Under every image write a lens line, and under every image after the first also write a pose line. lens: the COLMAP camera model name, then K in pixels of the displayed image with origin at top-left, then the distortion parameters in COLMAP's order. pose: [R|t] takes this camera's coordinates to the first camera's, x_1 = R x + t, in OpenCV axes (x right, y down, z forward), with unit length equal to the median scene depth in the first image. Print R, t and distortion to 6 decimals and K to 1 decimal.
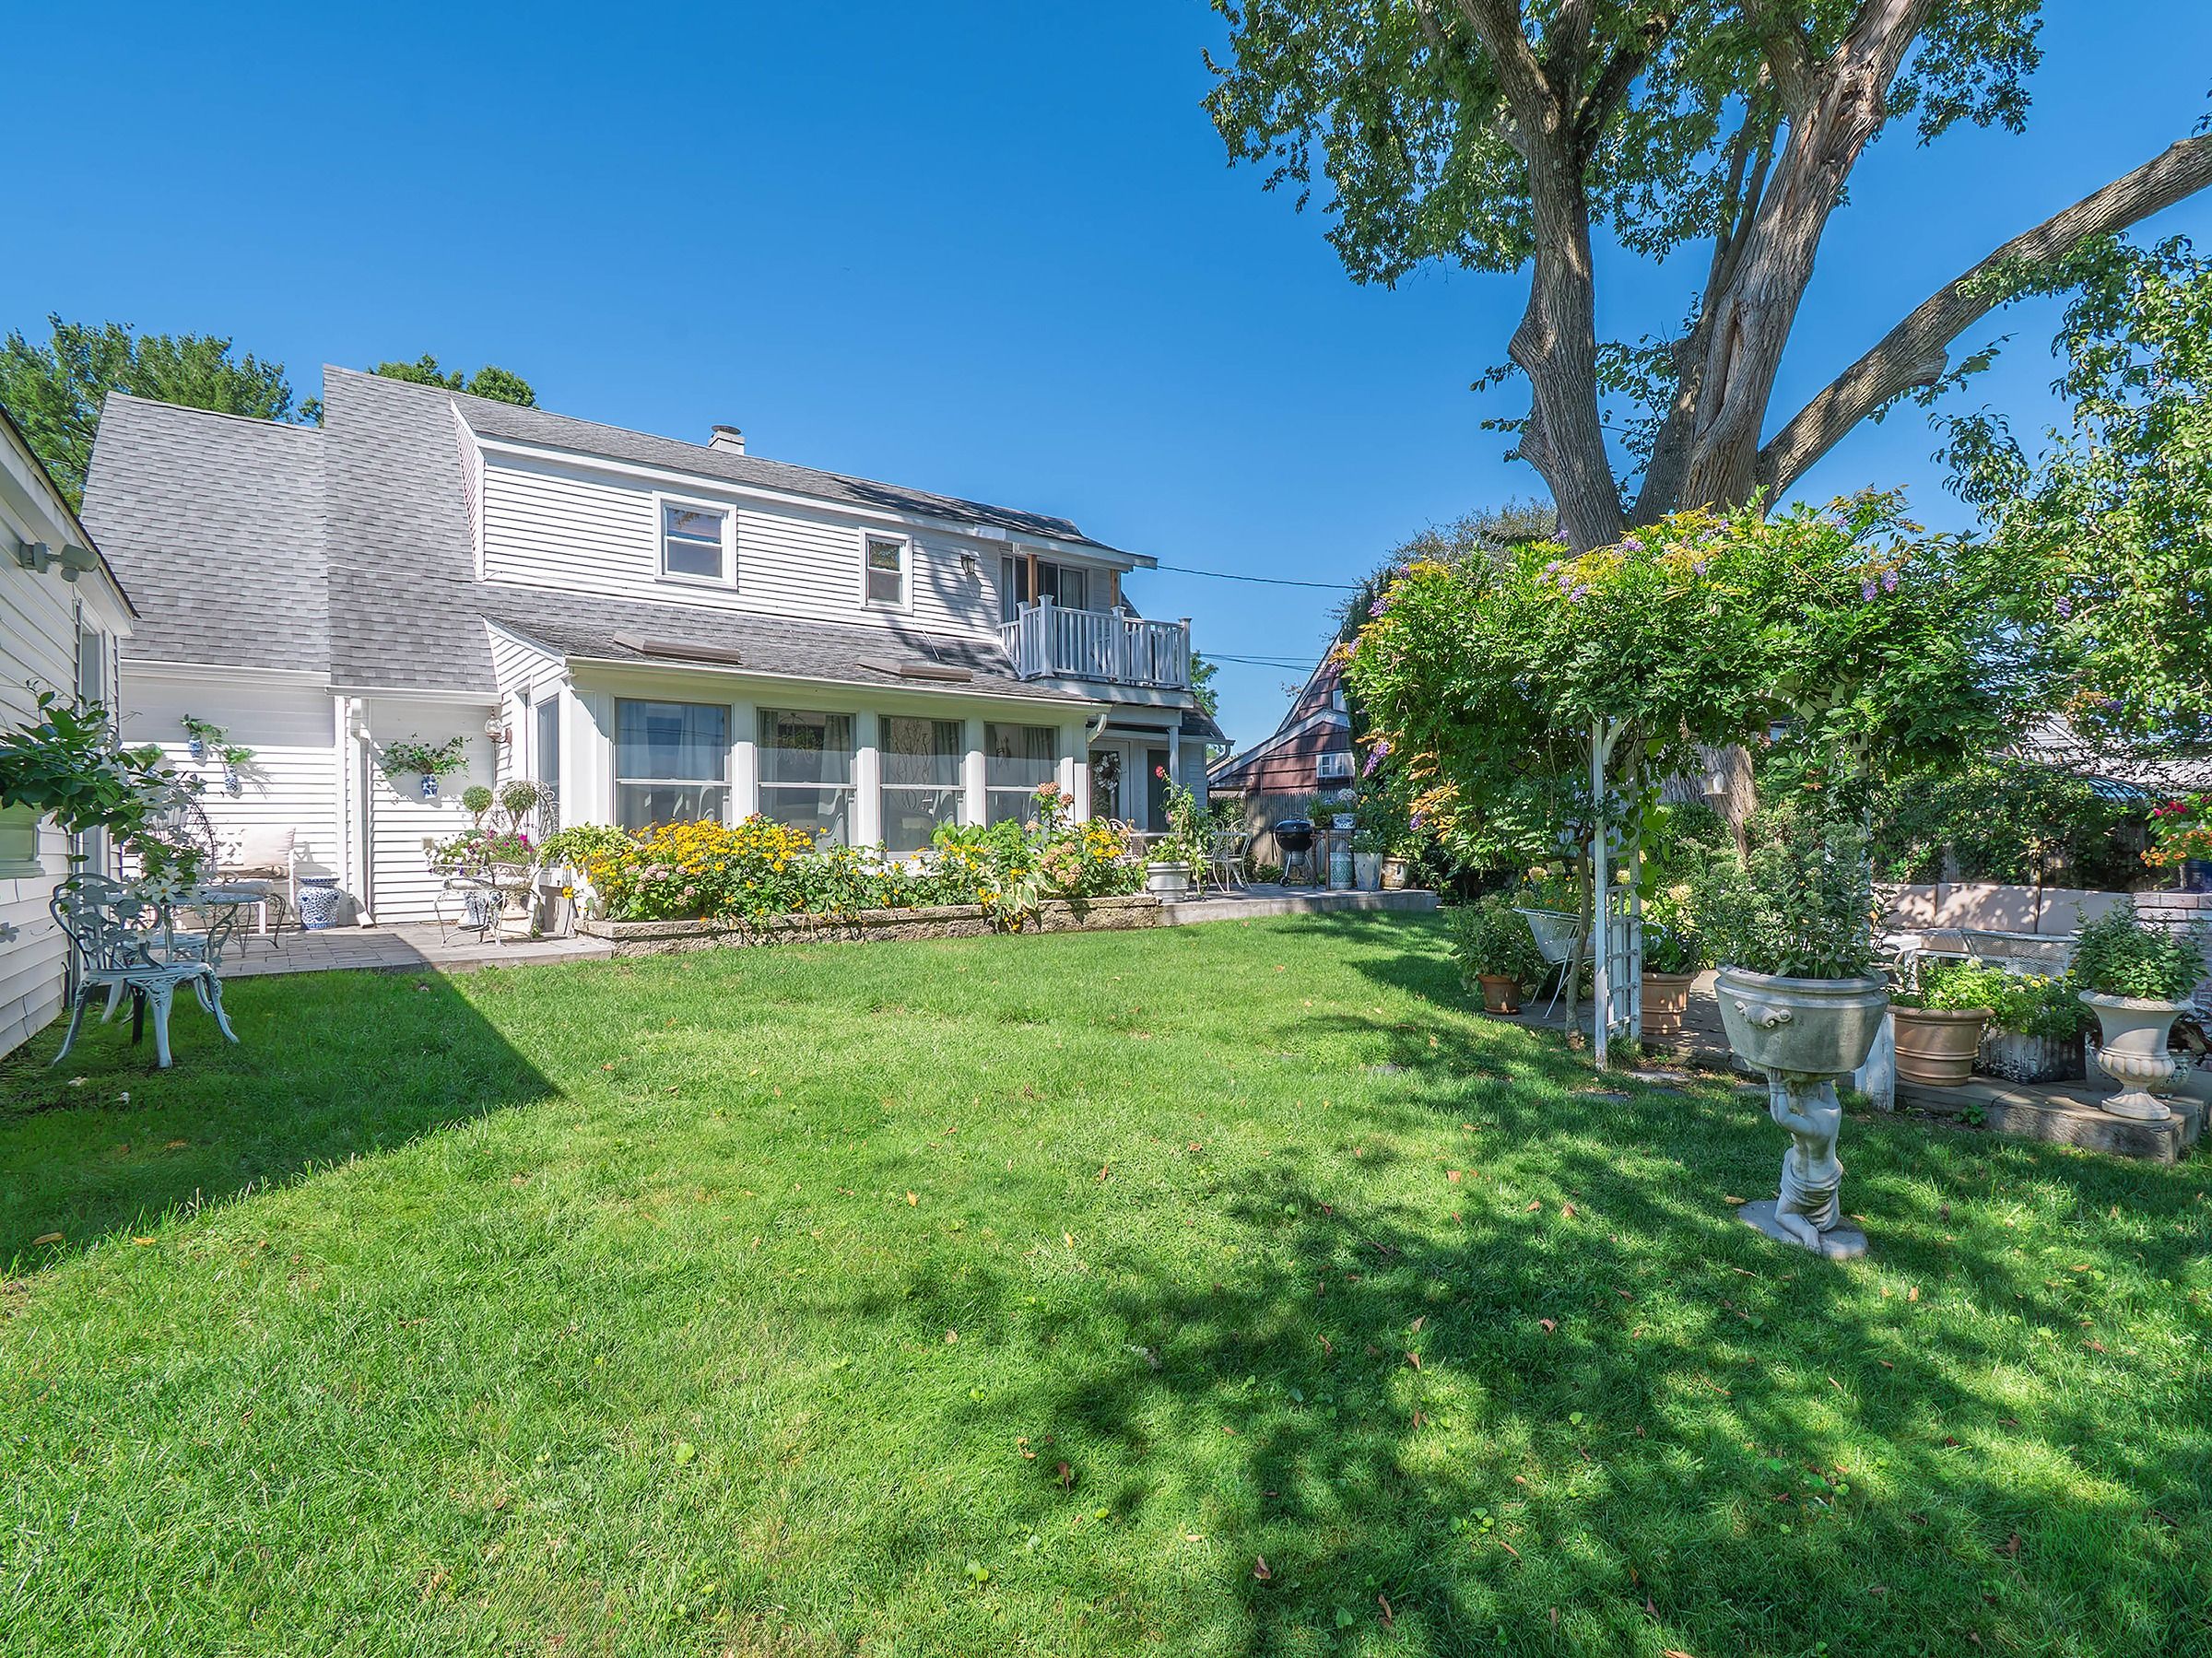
lens RADIAL K [[1052.4, 0, 1107.8], [0, 1052.4, 832.9], [0, 0, 1]] dist [0.010687, -0.004754]
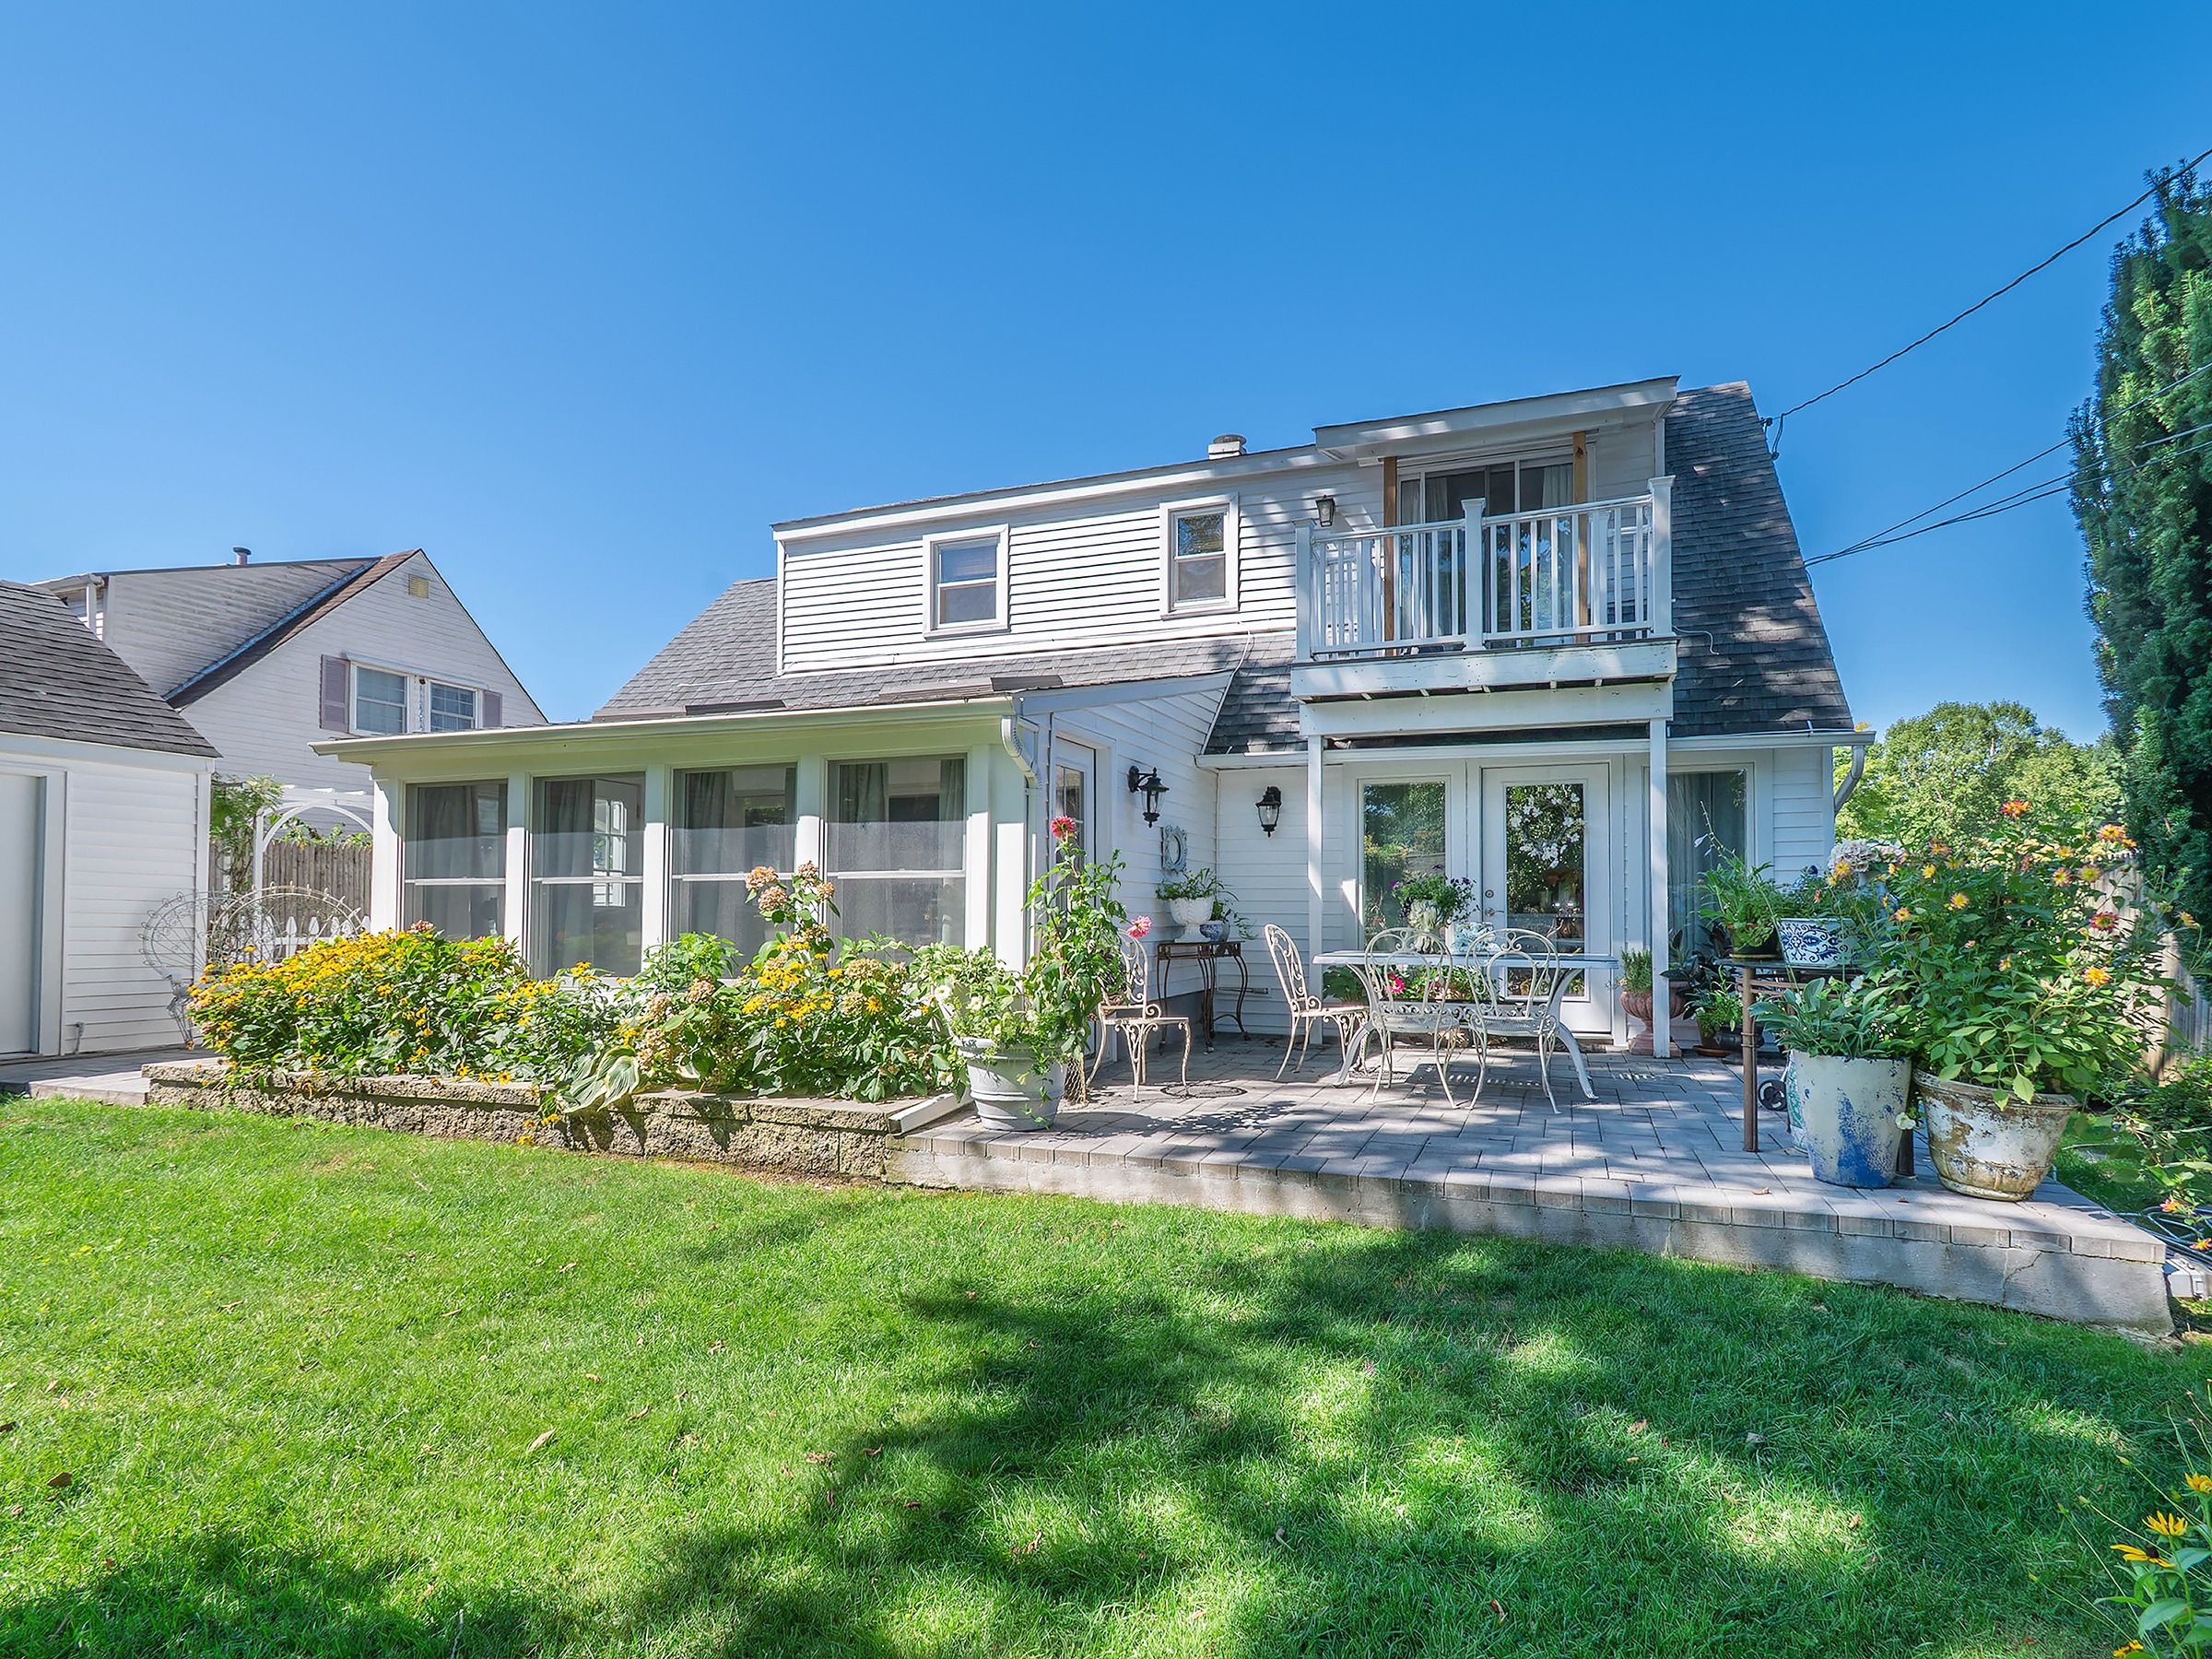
lens RADIAL K [[1052.4, 0, 1115.1], [0, 1052.4, 887.6], [0, 0, 1]] dist [0.010687, -0.004754]
pose [[0.578492, -0.011122, -0.815612, 0.361932], [-0.001182, 0.999895, -0.014473, -0.022628], [0.815687, 0.009336, 0.578418, 0.626900]]
